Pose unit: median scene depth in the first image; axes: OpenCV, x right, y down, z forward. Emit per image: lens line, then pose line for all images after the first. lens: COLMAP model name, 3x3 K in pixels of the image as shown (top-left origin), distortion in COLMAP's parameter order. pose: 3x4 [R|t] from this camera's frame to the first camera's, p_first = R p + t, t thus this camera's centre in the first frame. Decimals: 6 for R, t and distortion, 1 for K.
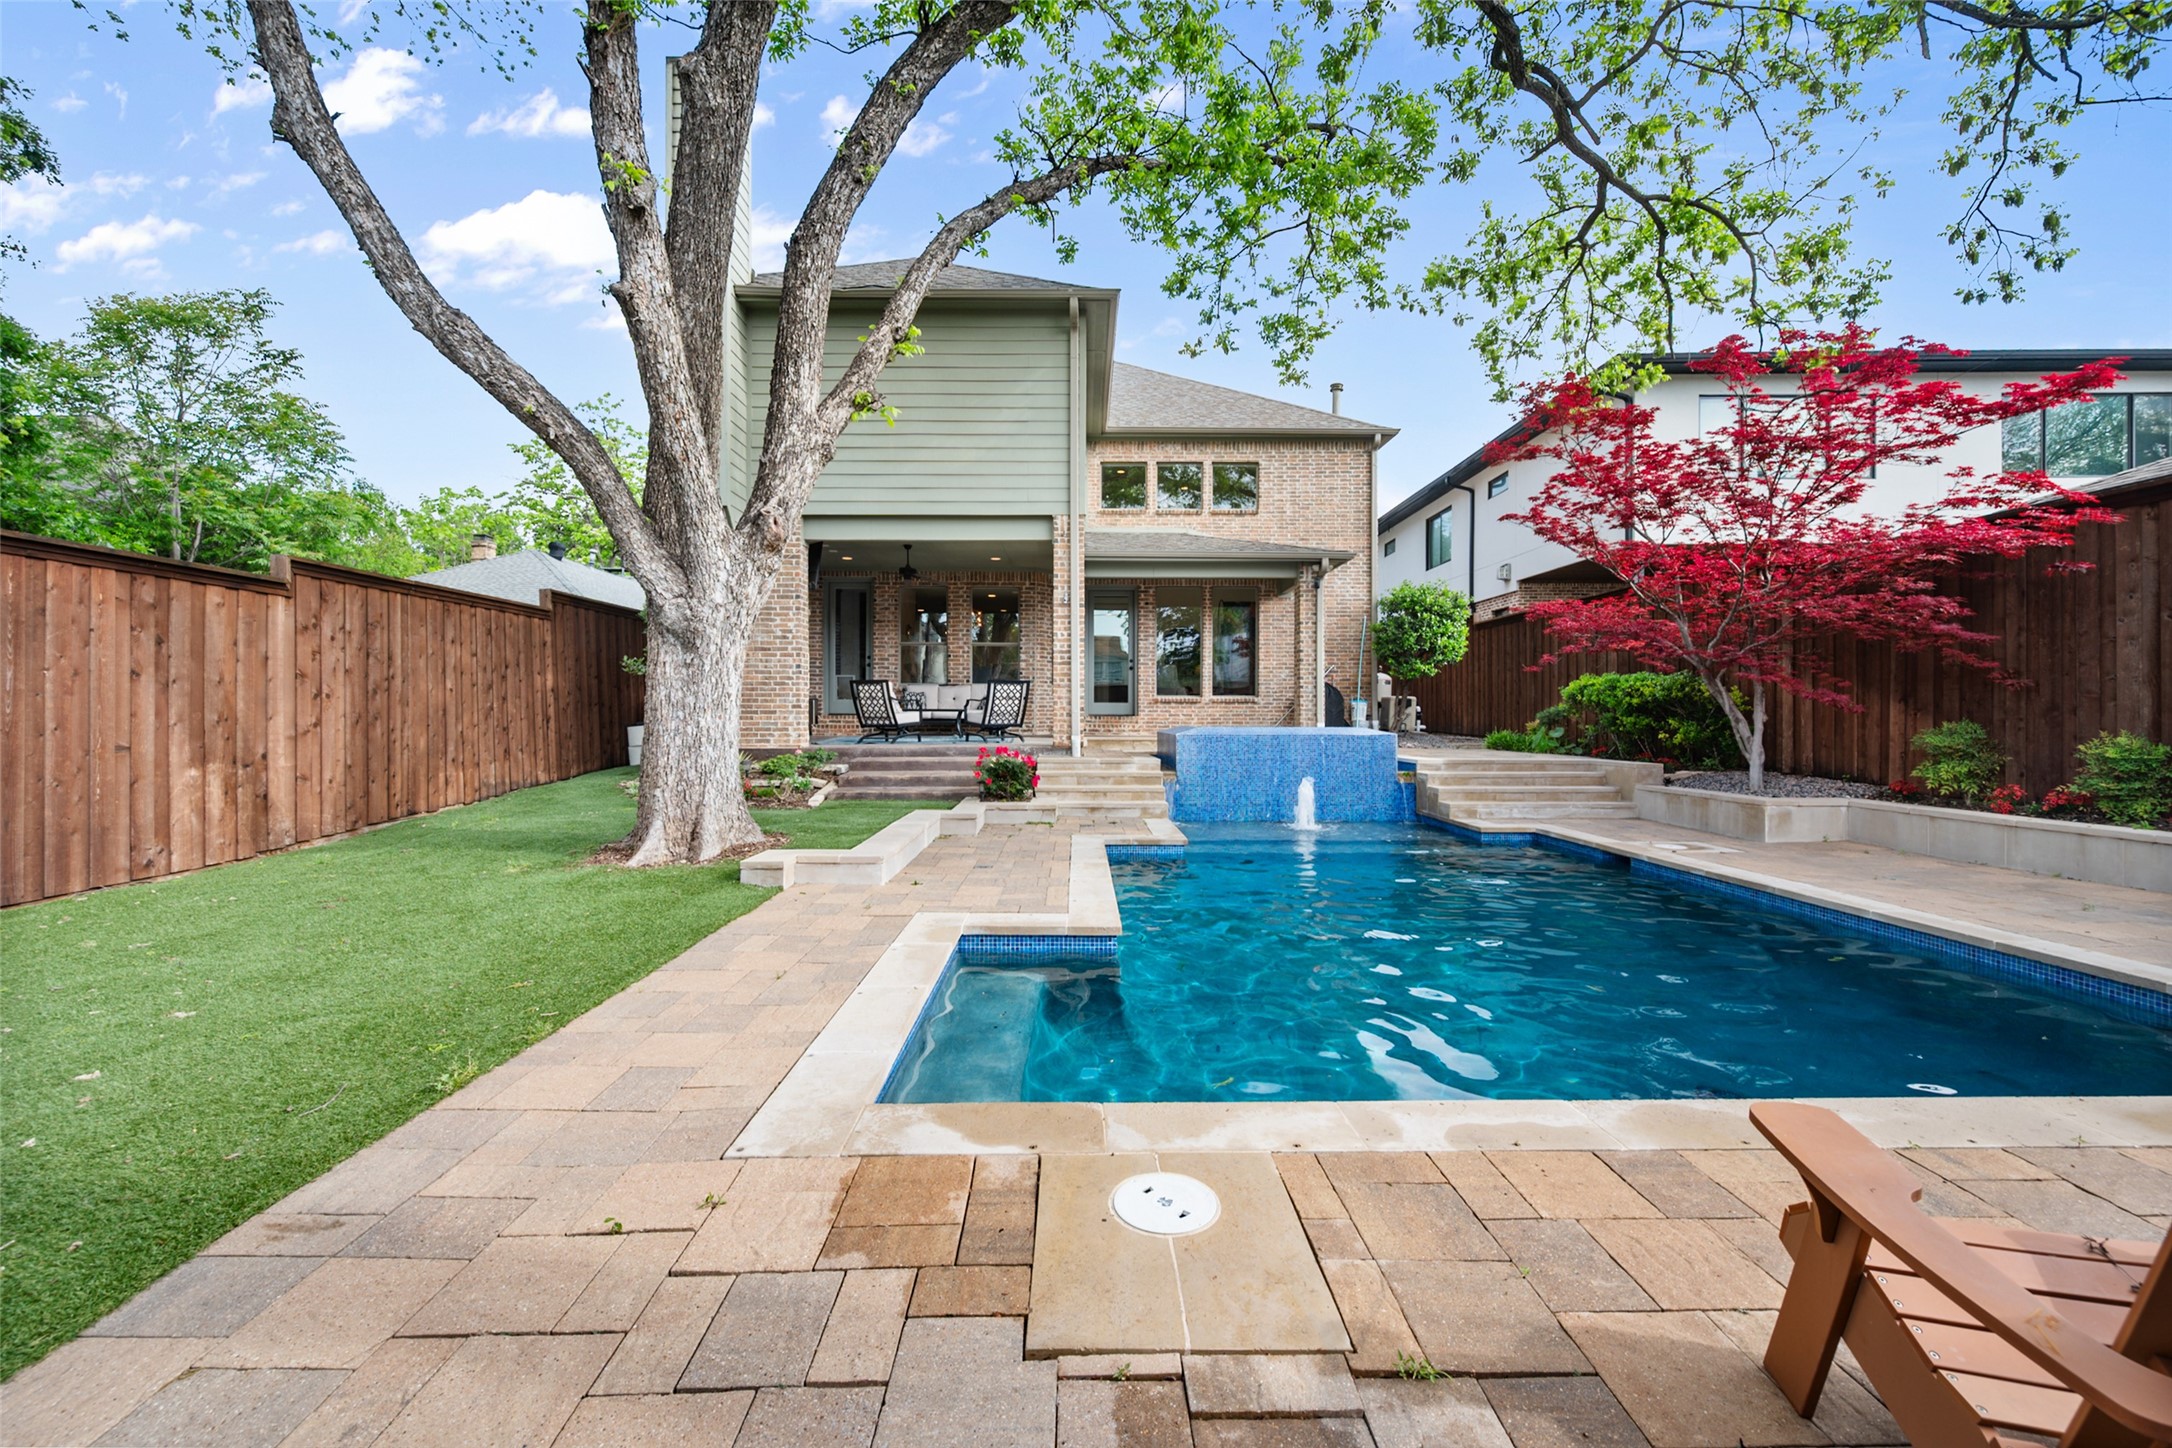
lens RADIAL K [[858.7, 0, 1082.8], [0, 858.7, 719.0], [0, 0, 1]] dist [0.000755, 0.000035]
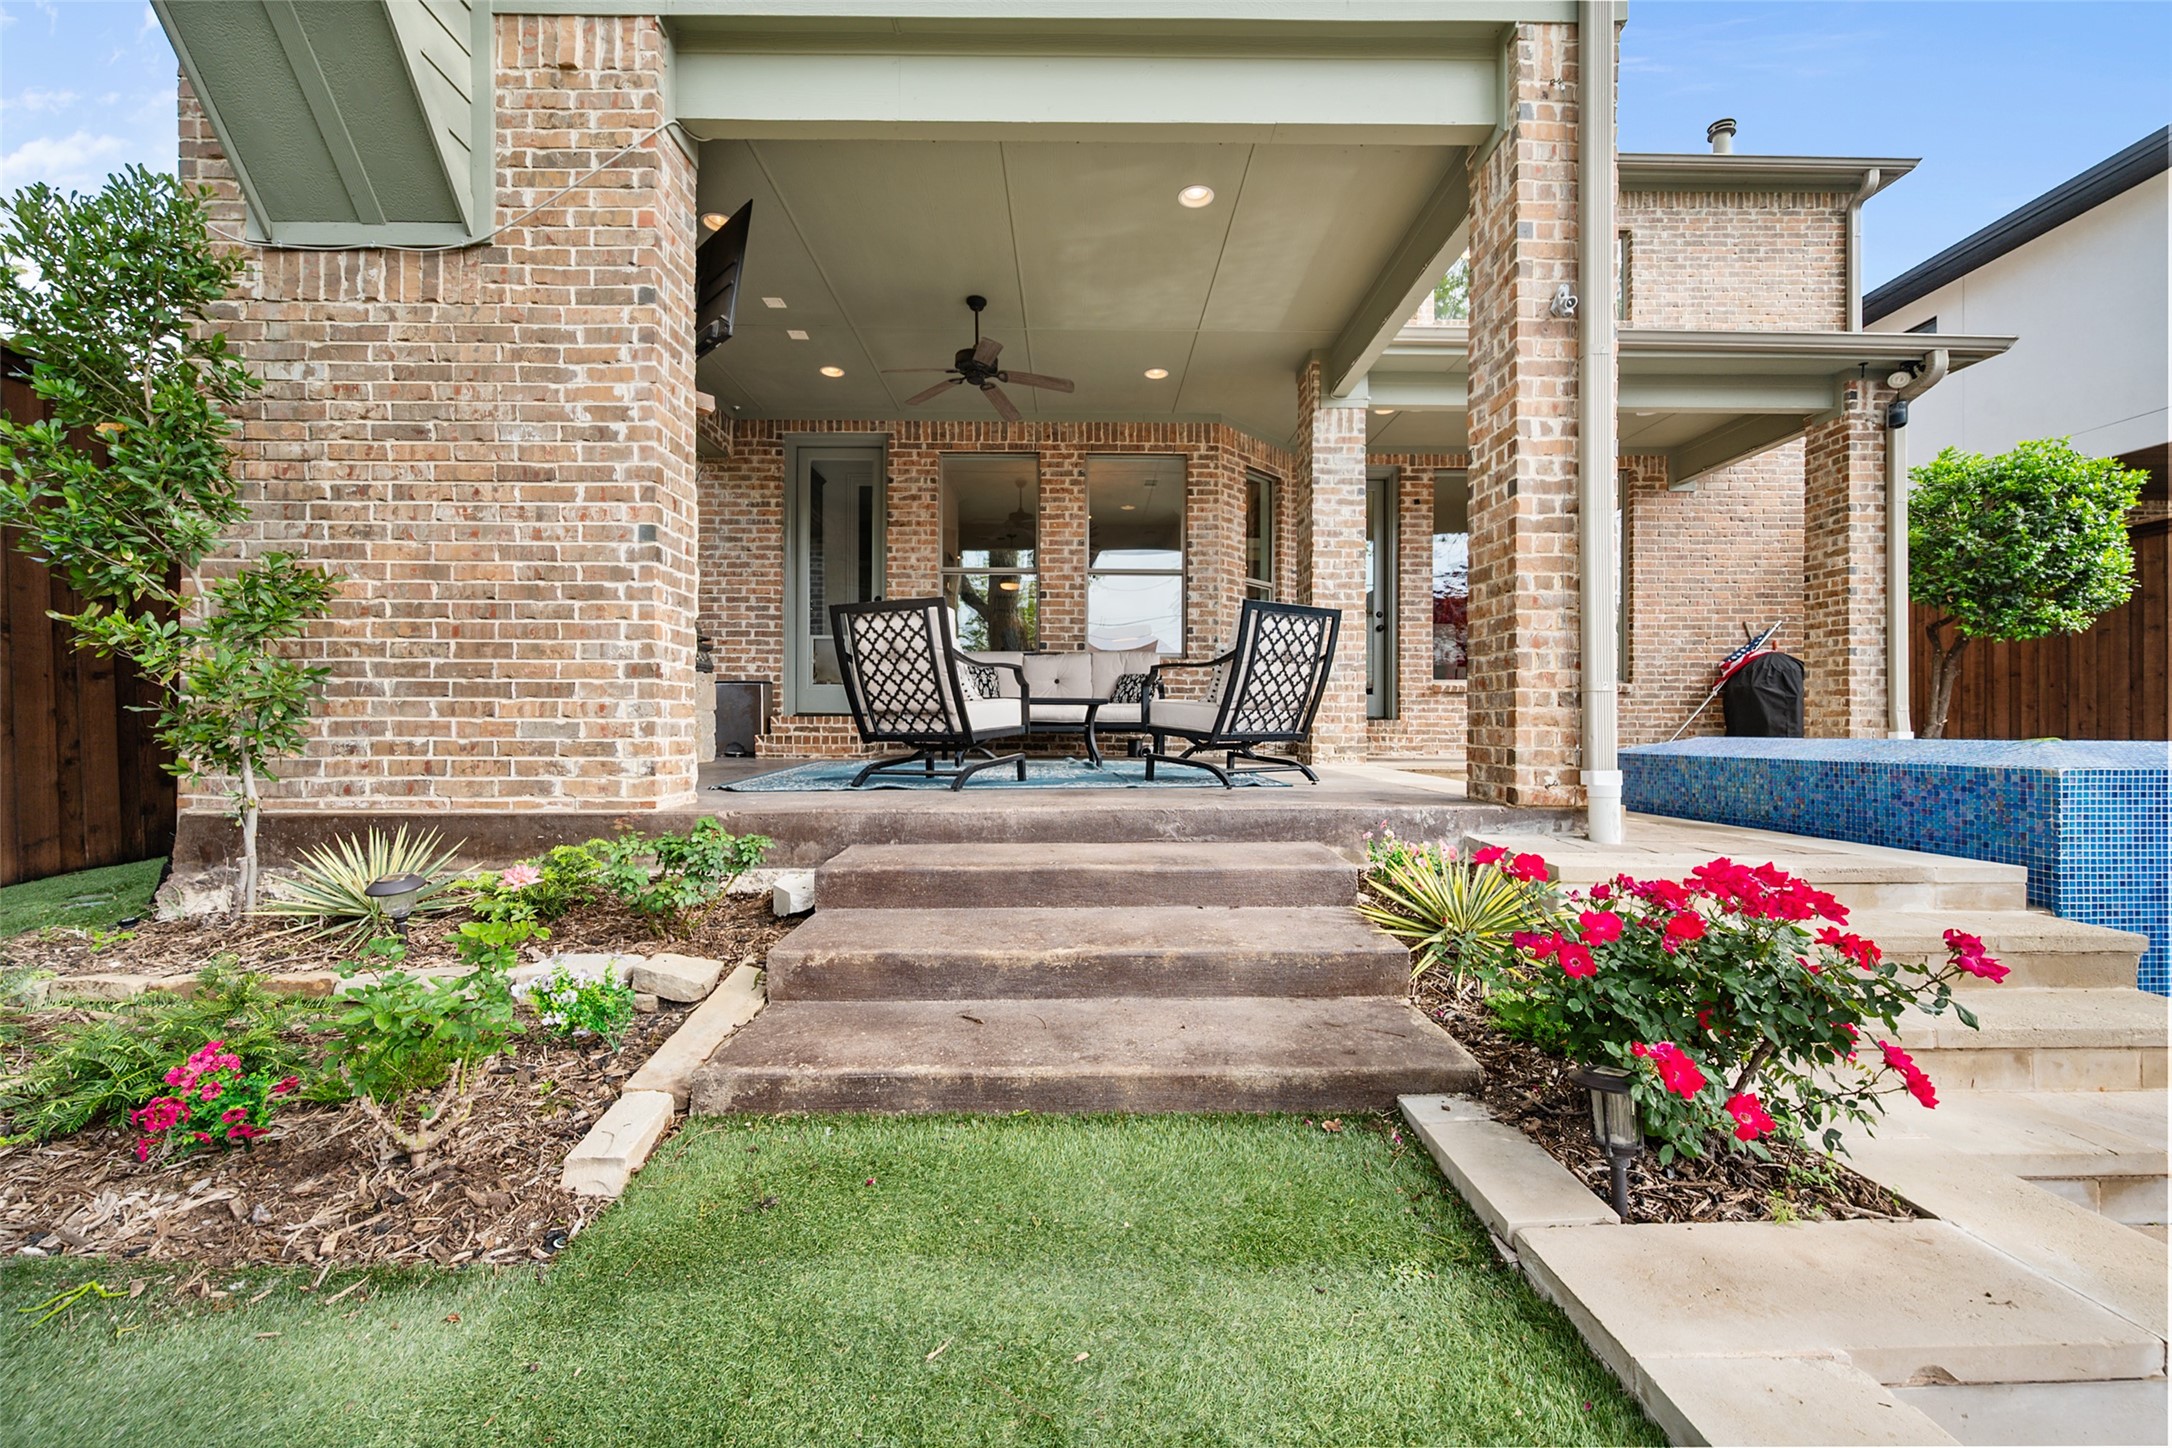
lens RADIAL K [[858.7, 0, 1090.7], [0, 858.7, 728.7], [0, 0, 1]] dist [0.000755, 0.000035]
pose [[0.999952, 0.000547, 0.009774, -0.168673], [-0.000502, 0.999989, -0.004576, 0.005790], [-0.009777, 0.004571, 0.999942, 0.650169]]
